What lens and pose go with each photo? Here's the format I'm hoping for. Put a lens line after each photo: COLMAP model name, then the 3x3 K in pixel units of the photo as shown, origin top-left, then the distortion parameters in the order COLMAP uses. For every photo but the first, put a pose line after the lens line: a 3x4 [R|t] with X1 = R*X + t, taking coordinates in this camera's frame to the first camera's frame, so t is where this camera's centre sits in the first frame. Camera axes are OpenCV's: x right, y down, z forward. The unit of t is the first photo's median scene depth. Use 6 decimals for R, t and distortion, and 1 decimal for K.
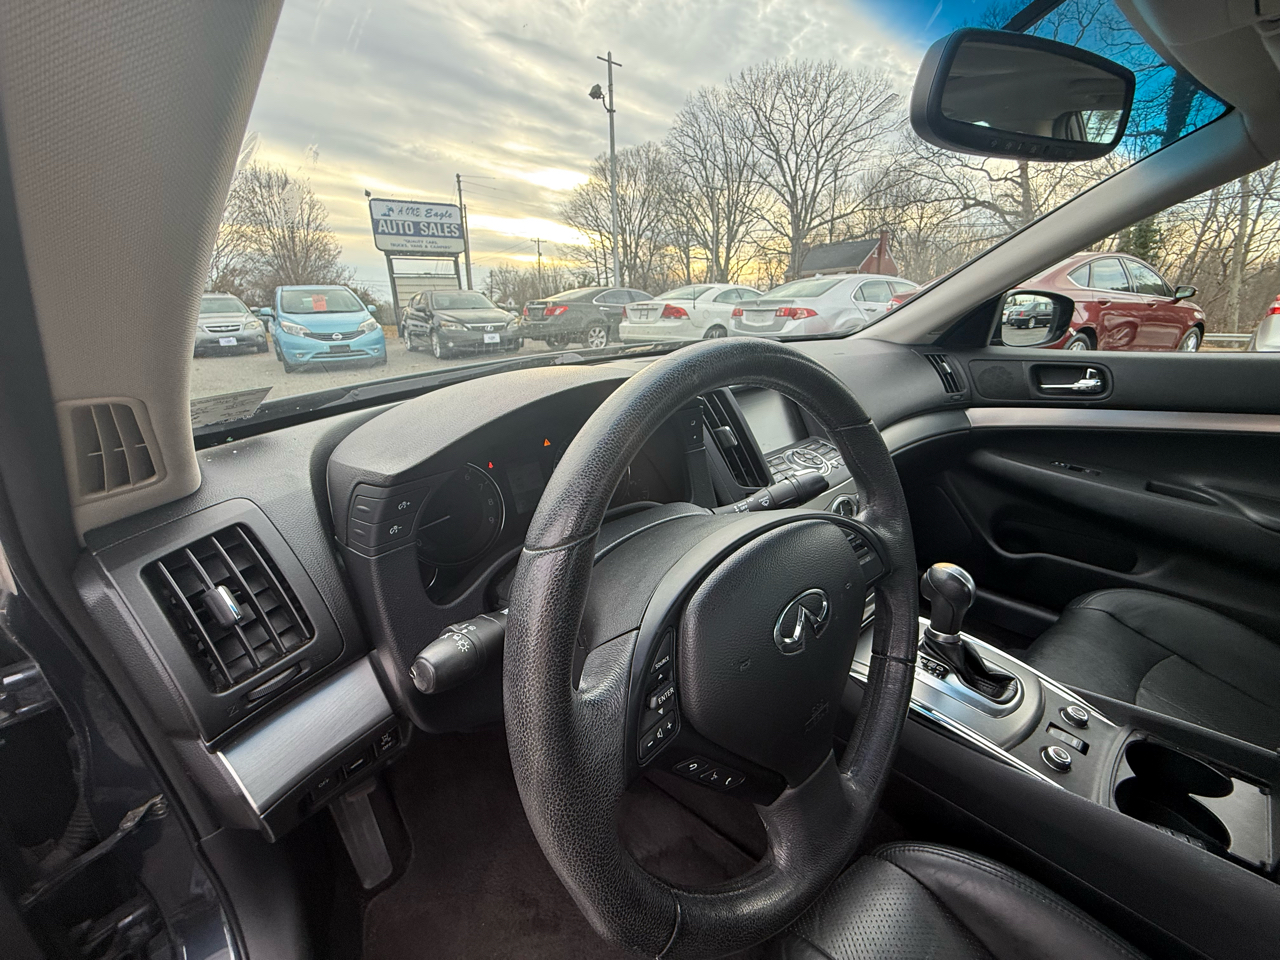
lens RADIAL K [[510.6, 0, 640.0], [0, 510.6, 480.0], [0, 0, 1]] dist [-0.002602, -0.000536]
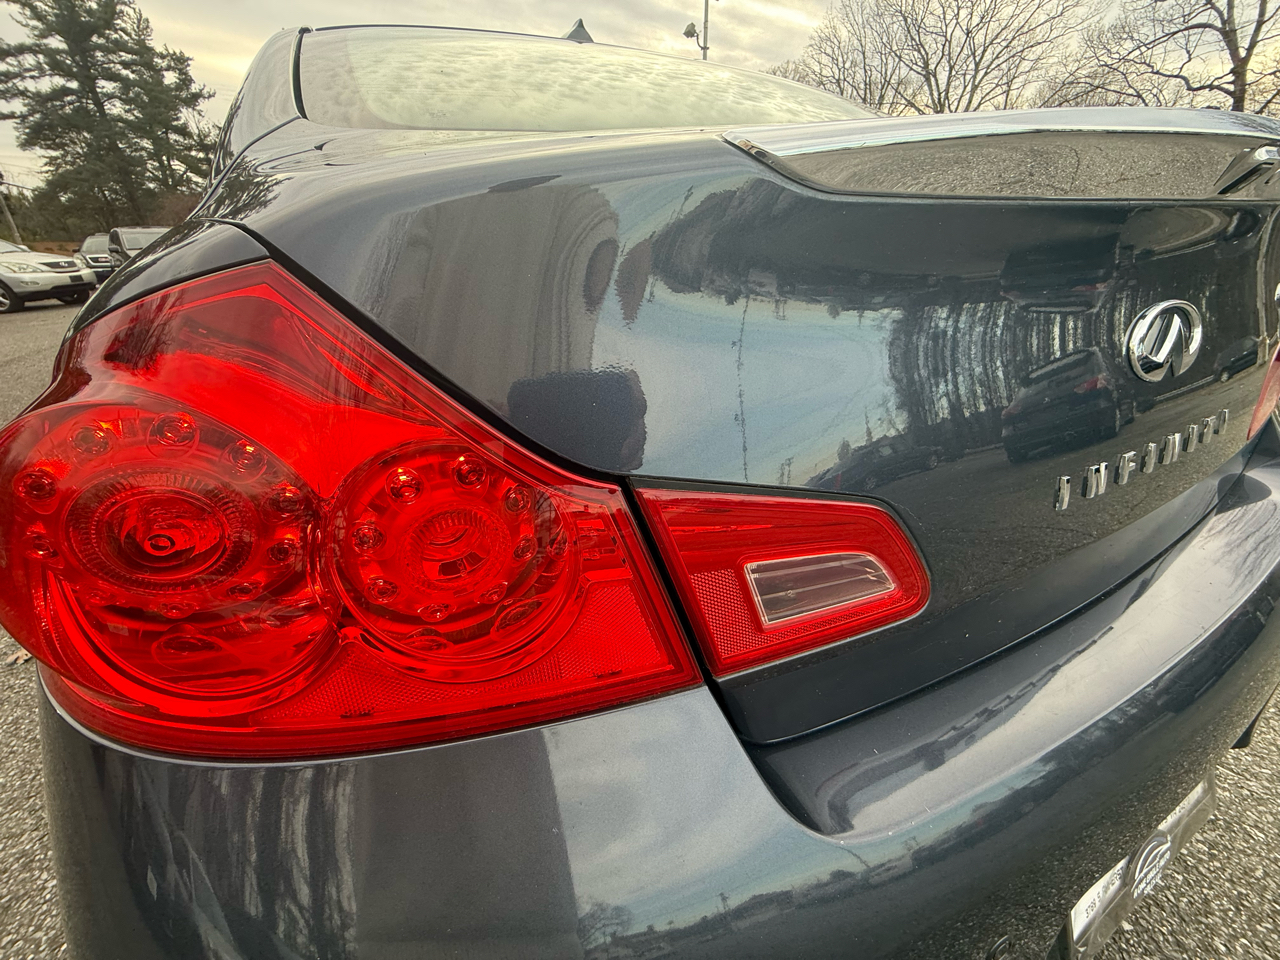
lens RADIAL K [[509.8, 0, 637.9], [0, 509.8, 480.3], [0, 0, 1]] dist [-0.000361, -0.000663]
pose [[0.972618, 0.102271, -0.208696, 0.086037], [-0.080451, 0.990613, 0.110512, 0.032556], [0.218039, -0.090697, 0.971716, -0.086126]]
